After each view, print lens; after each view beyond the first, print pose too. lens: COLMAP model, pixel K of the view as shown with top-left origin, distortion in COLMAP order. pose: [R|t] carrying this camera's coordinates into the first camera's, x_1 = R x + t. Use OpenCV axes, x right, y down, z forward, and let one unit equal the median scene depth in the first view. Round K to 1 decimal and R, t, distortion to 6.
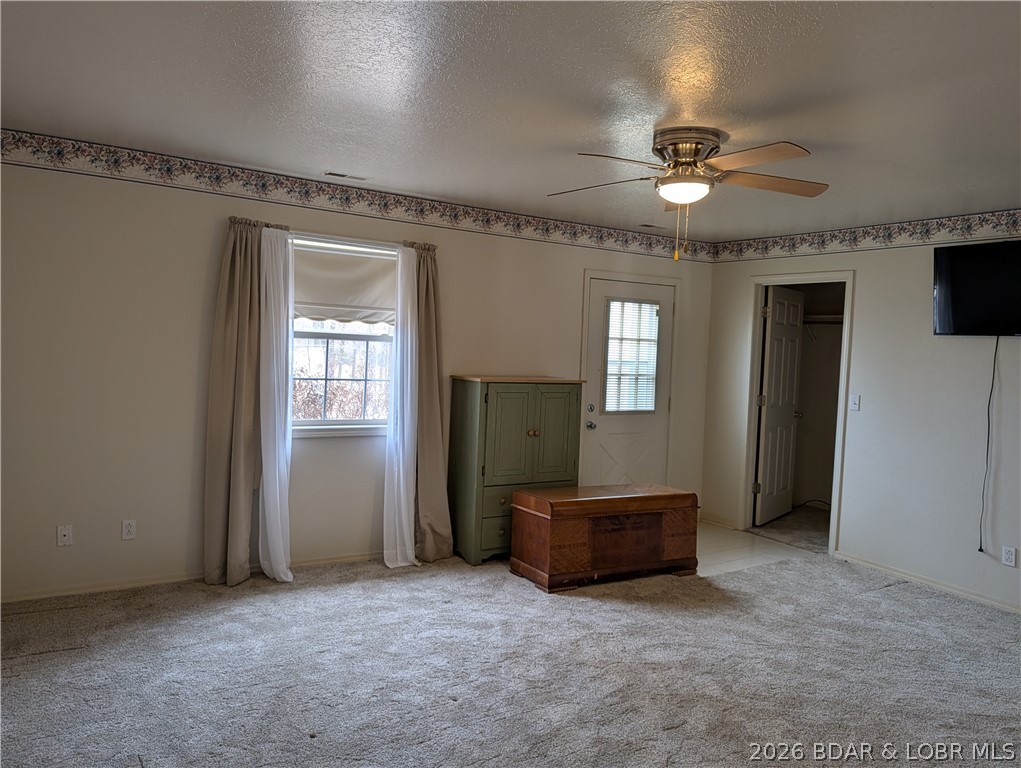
lens RADIAL K [[736.0, 0, 508.3], [0, 736.0, 381.2], [0, 0, 1]] dist [0.024324, -0.031551]
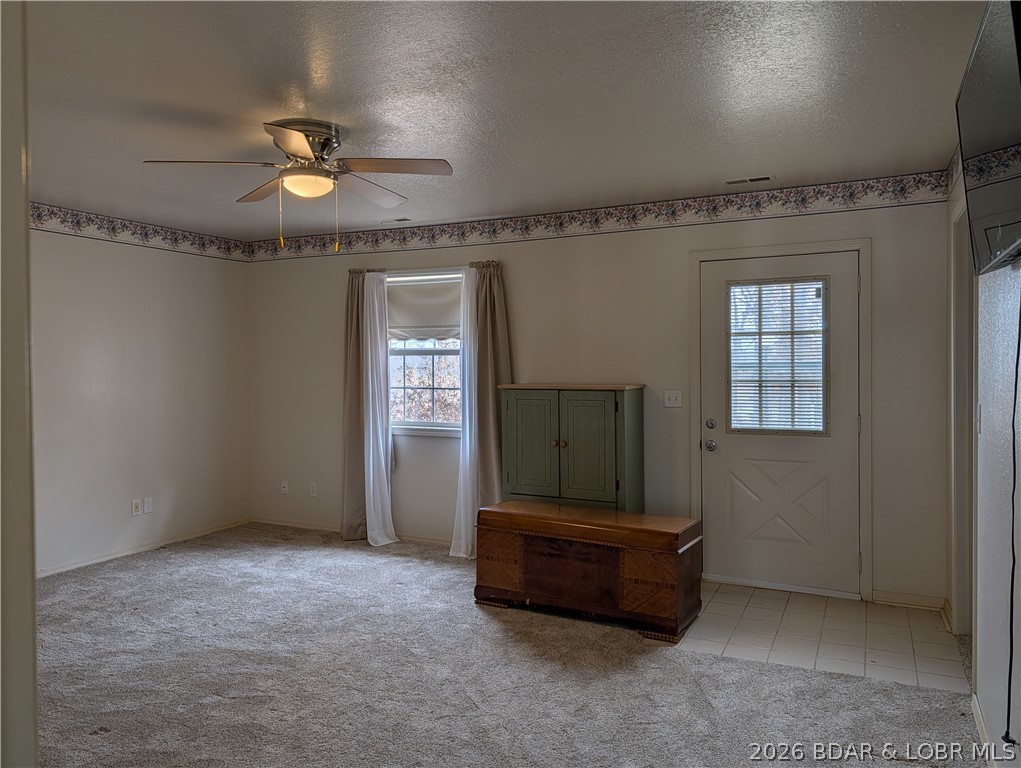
lens RADIAL K [[736.0, 0, 473.4], [0, 736.0, 391.3], [0, 0, 1]] dist [0.024324, -0.031551]
pose [[0.506926, -0.012834, -0.861894, 0.814926], [-0.012125, 0.999684, -0.022017, 0.027058], [0.861904, 0.021611, 0.506610, 0.452693]]
